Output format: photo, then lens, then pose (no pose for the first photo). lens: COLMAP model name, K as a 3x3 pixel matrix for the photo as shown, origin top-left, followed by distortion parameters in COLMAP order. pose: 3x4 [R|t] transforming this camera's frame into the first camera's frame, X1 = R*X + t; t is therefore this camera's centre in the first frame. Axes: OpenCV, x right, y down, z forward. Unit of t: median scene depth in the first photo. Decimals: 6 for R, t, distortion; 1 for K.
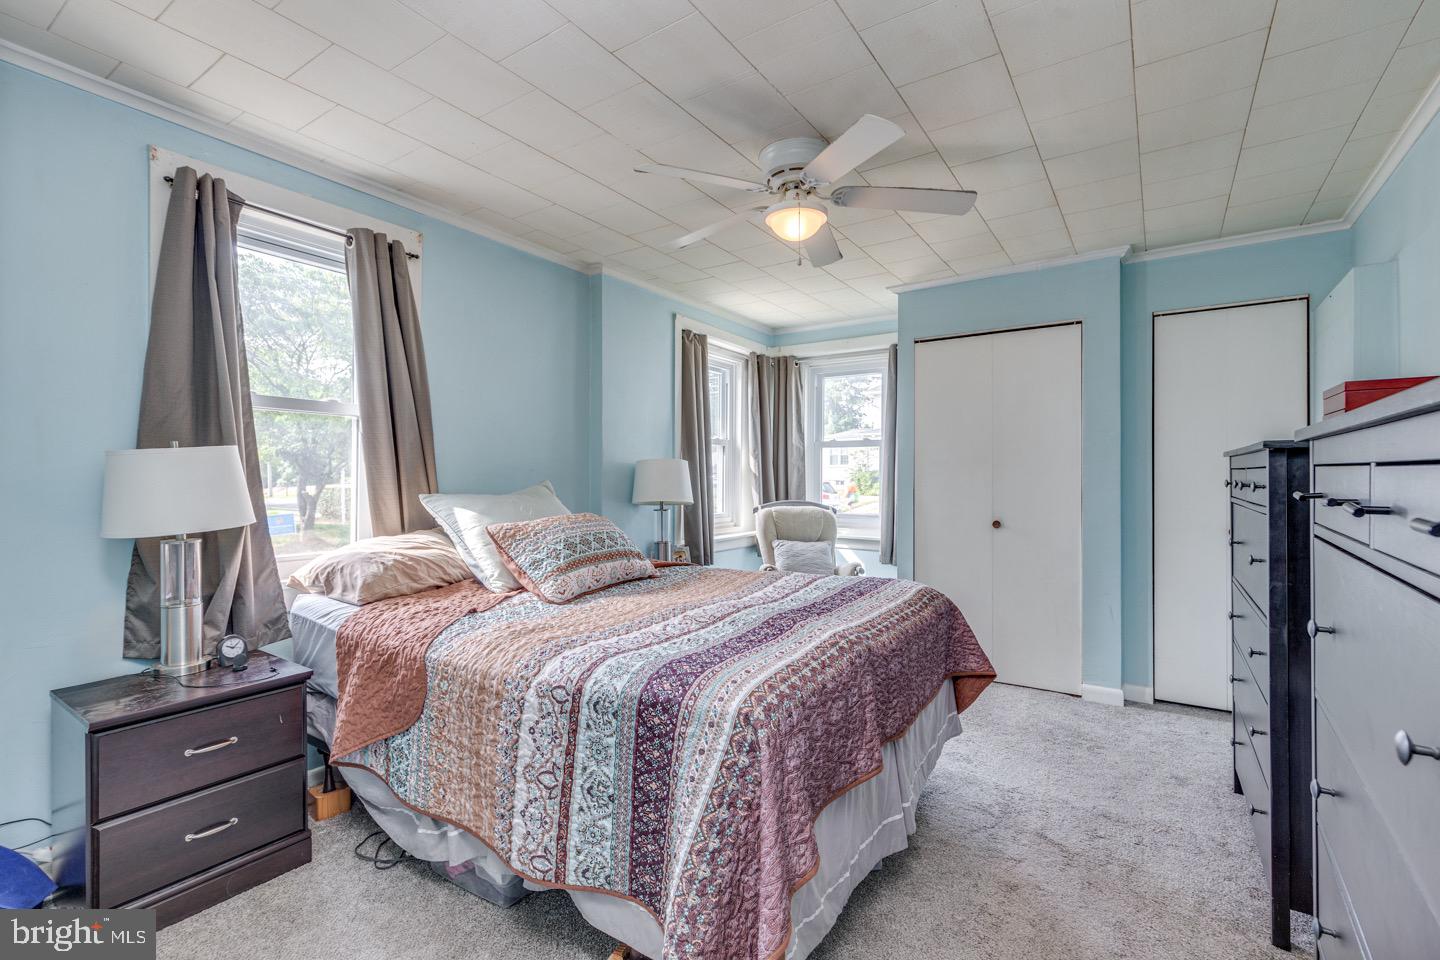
lens RADIAL K [[643.0, 0, 718.1], [0, 643.0, 476.9], [0, 0, 1]] dist [0.002458, -0.000103]
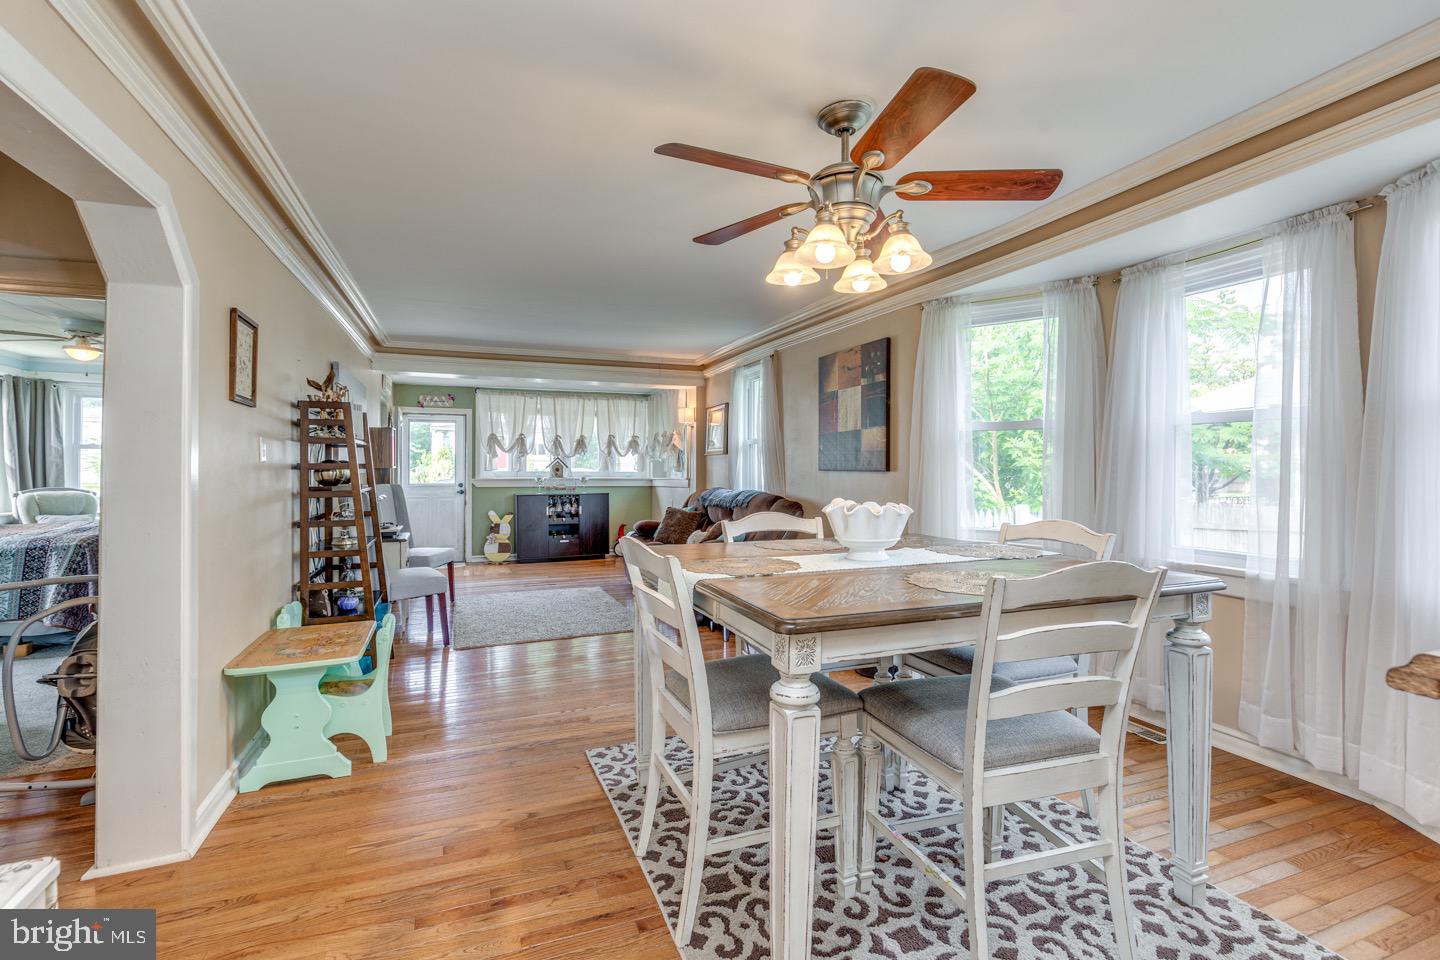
lens RADIAL K [[643.0, 0, 720.5], [0, 643.0, 472.6], [0, 0, 1]] dist [0.002458, -0.000103]
pose [[0.557148, 0.002677, 0.830409, -0.232606], [-0.008300, 0.999963, 0.002345, -0.010492], [-0.830372, -0.008199, 0.557149, -0.953011]]
